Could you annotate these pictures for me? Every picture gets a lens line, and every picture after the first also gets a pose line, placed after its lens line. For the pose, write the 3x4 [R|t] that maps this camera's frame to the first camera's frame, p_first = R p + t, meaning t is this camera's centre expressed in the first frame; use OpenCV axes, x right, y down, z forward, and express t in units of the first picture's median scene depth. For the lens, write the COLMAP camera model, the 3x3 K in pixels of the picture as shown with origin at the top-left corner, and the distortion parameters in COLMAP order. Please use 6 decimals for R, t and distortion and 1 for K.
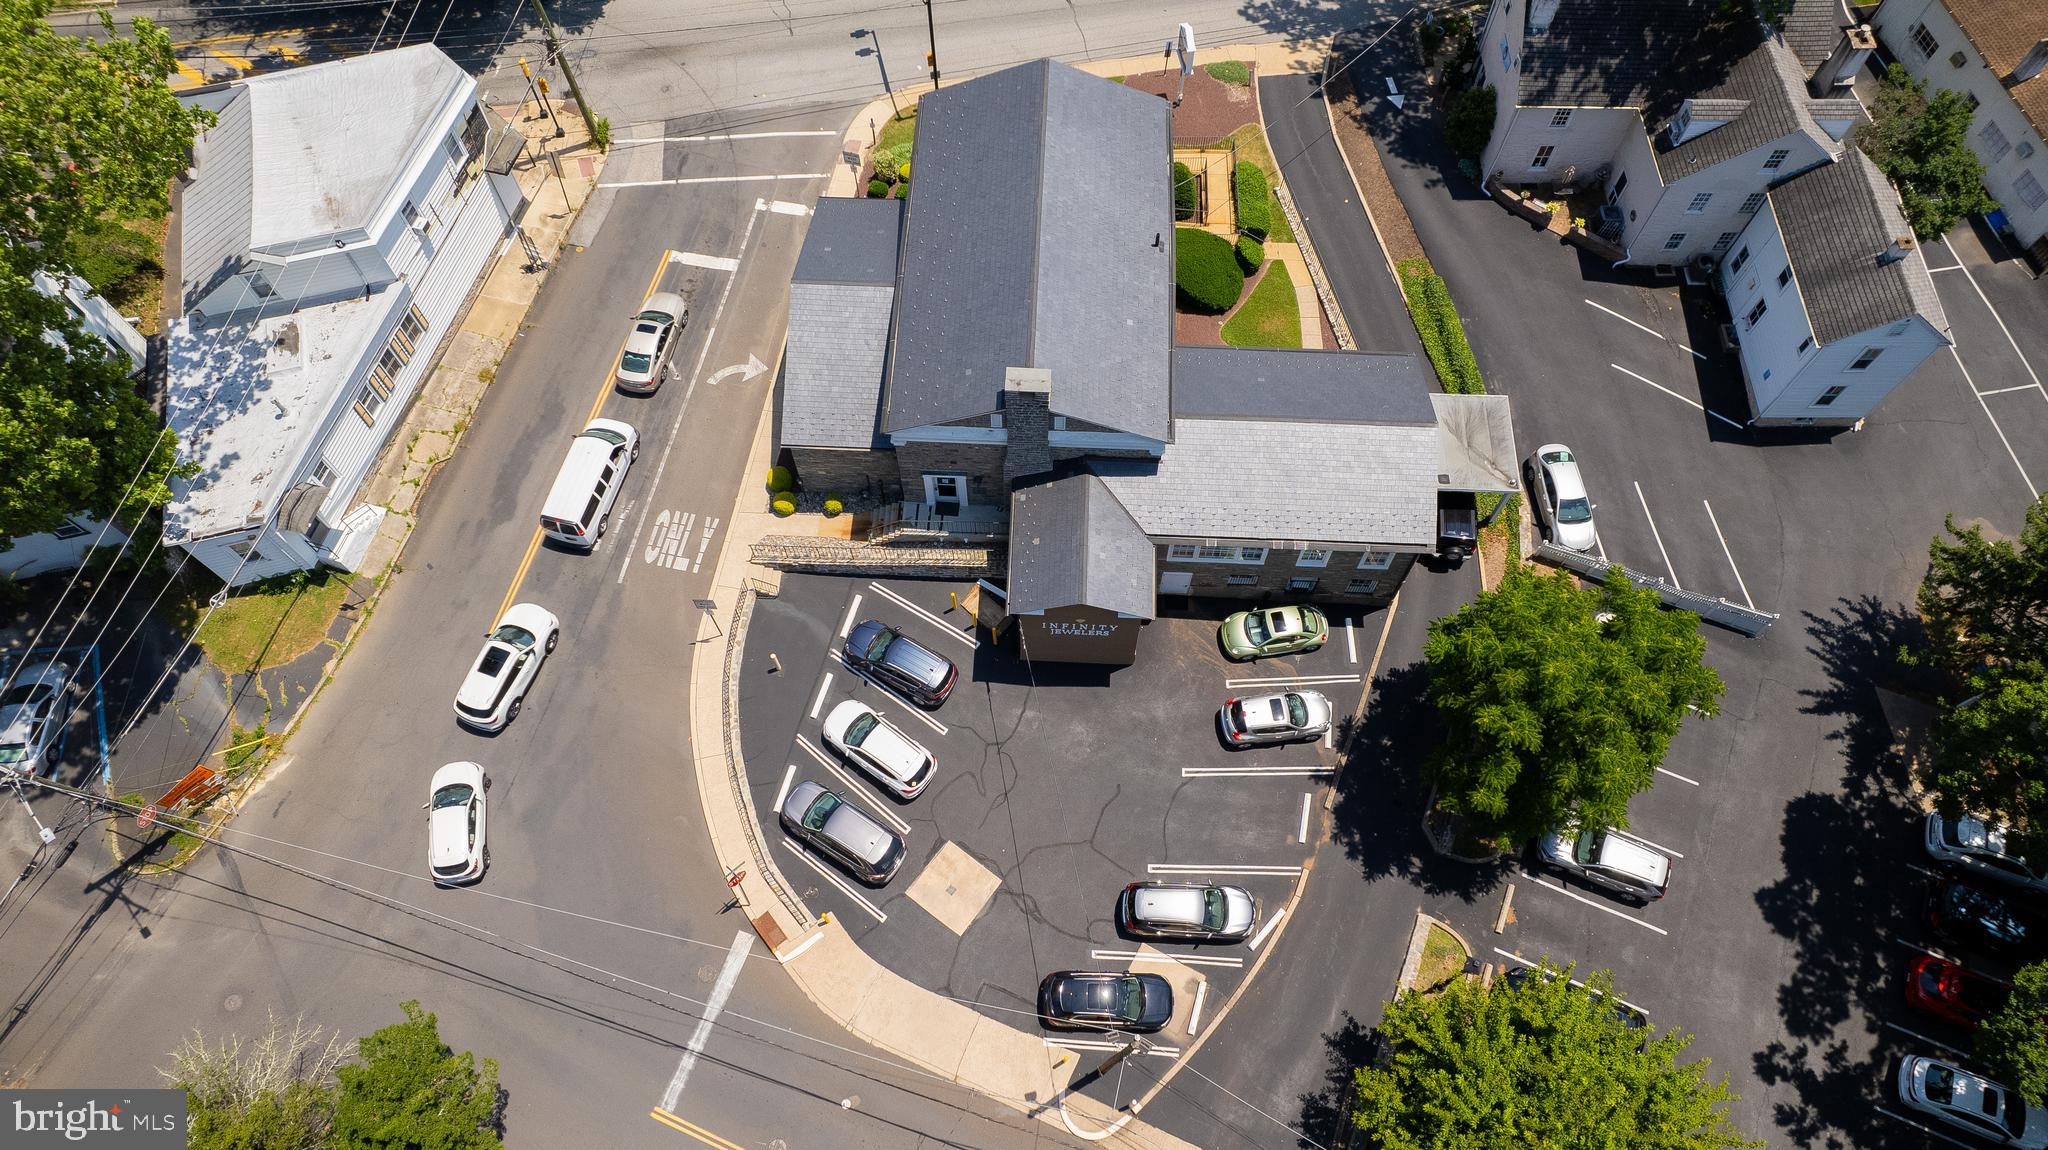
lens RADIAL K [[1301.6, 0, 1014.0], [0, 1301.6, 574.2], [0, 0, 1]] dist [-0.068231, 0.053882]
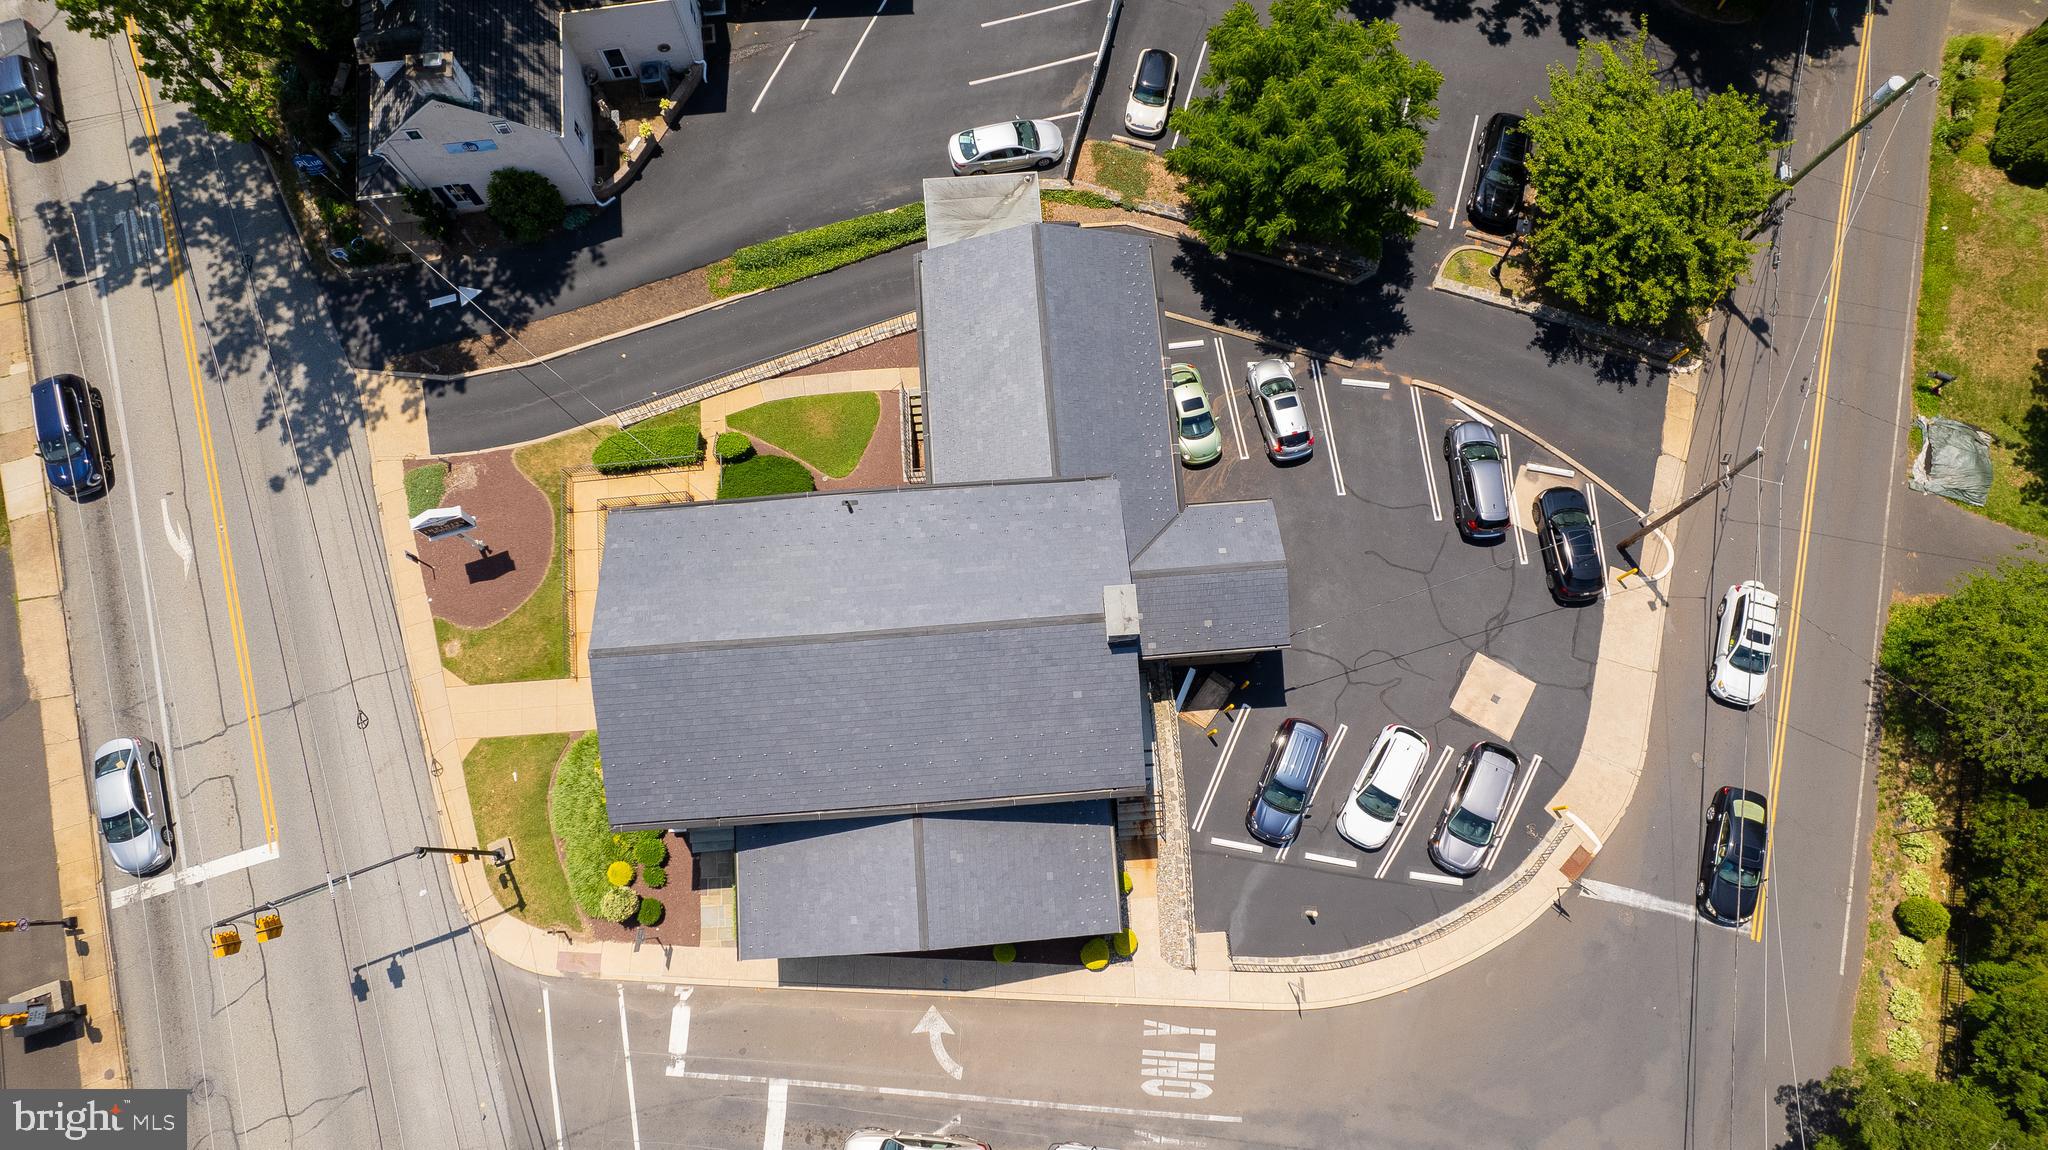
lens RADIAL K [[1301.6, 0, 1024.3], [0, 1301.6, 593.6], [0, 0, 1]] dist [-0.068231, 0.053882]
pose [[-0.121844, -0.963770, 0.237279, -0.154217], [0.893422, -0.002355, 0.449212, -0.516699], [-0.432378, 0.266724, 0.861341, 0.230391]]
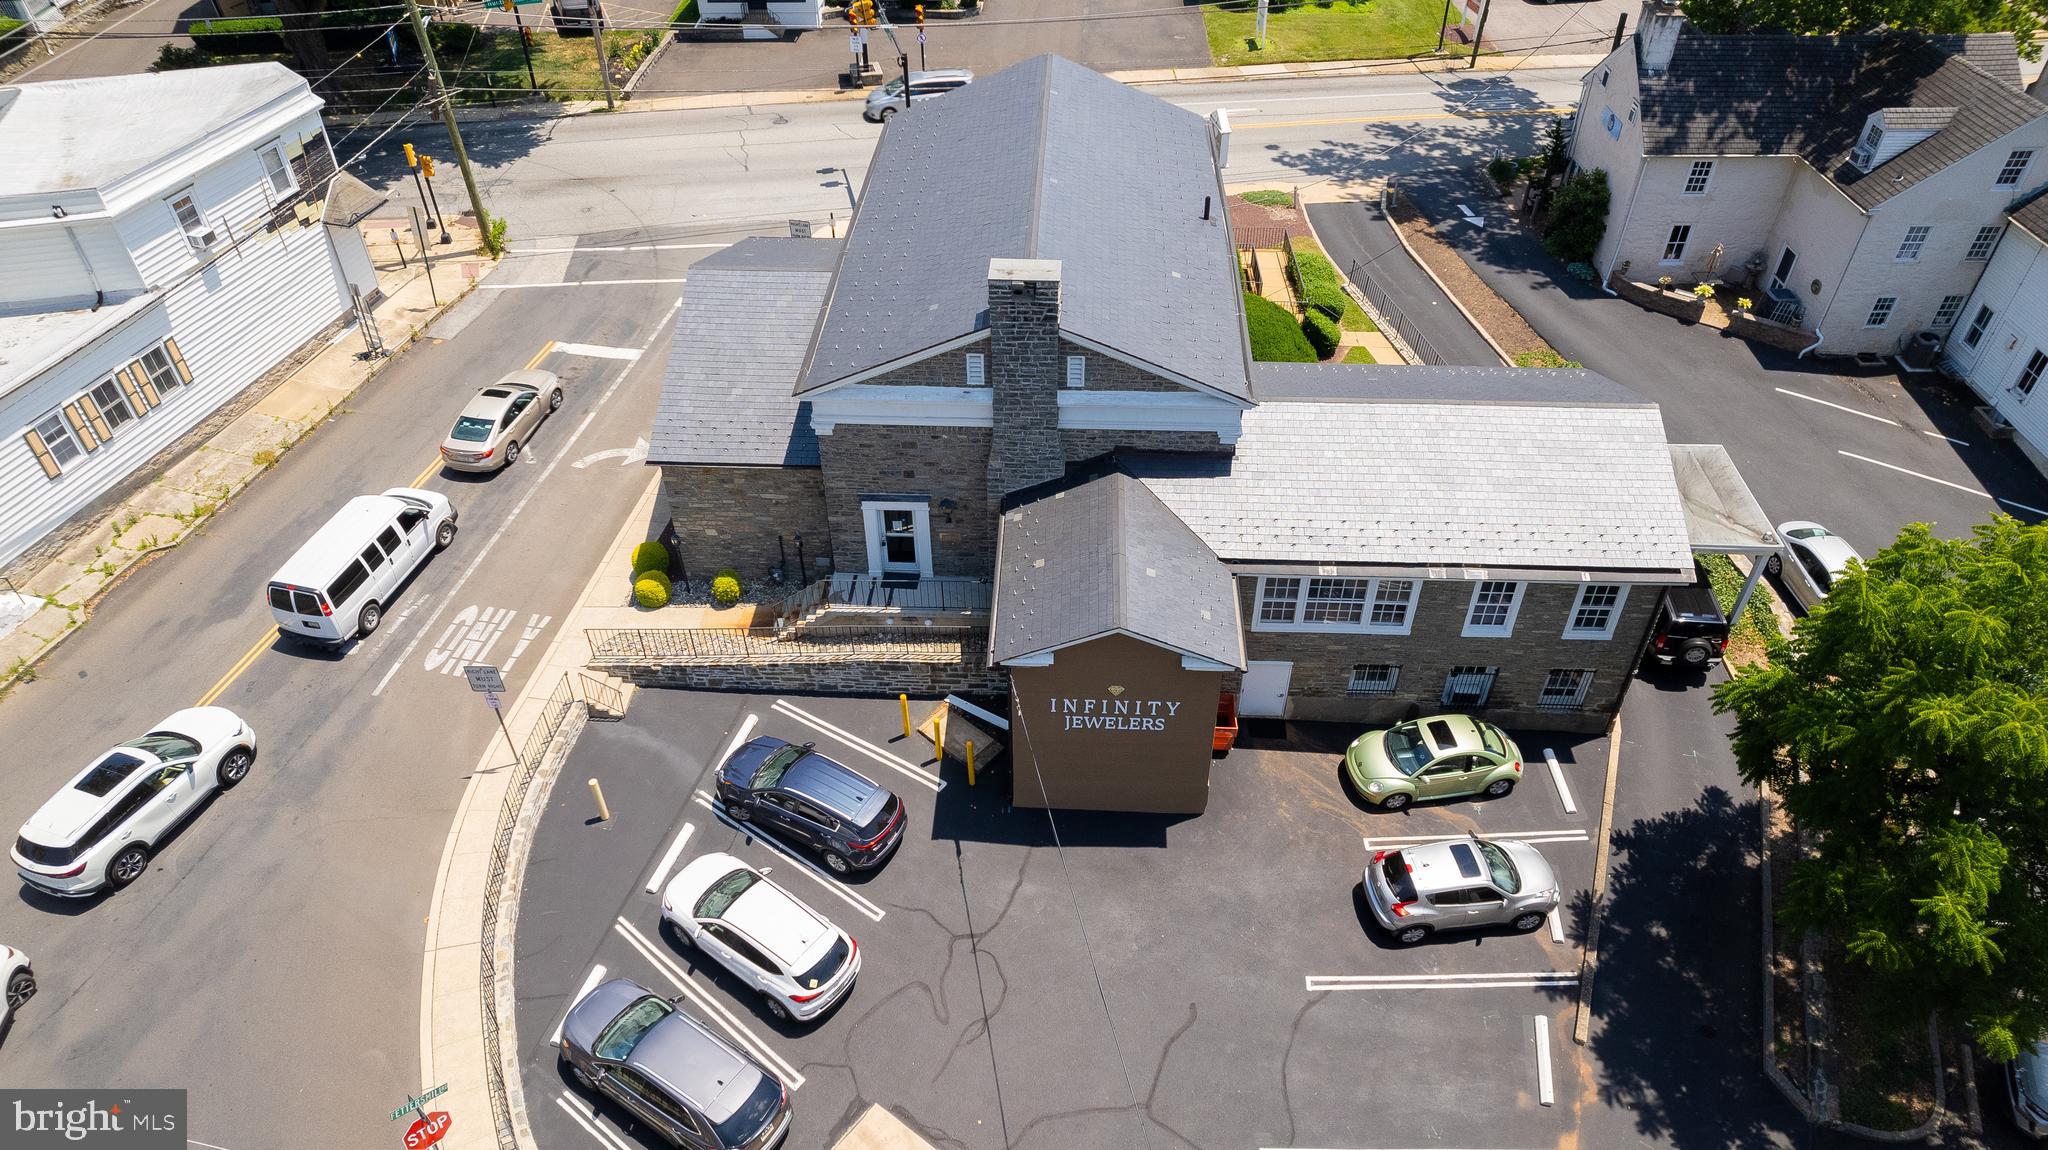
lens RADIAL K [[1301.6, 0, 1021.0], [0, 1301.6, 578.5], [0, 0, 1]] dist [-0.068231, 0.053882]
pose [[0.999995, 0.001108, 0.002964, 0.006269], [0.000146, 0.919462, -0.393179, 0.201775], [-0.003161, 0.393178, 0.919457, 0.411329]]
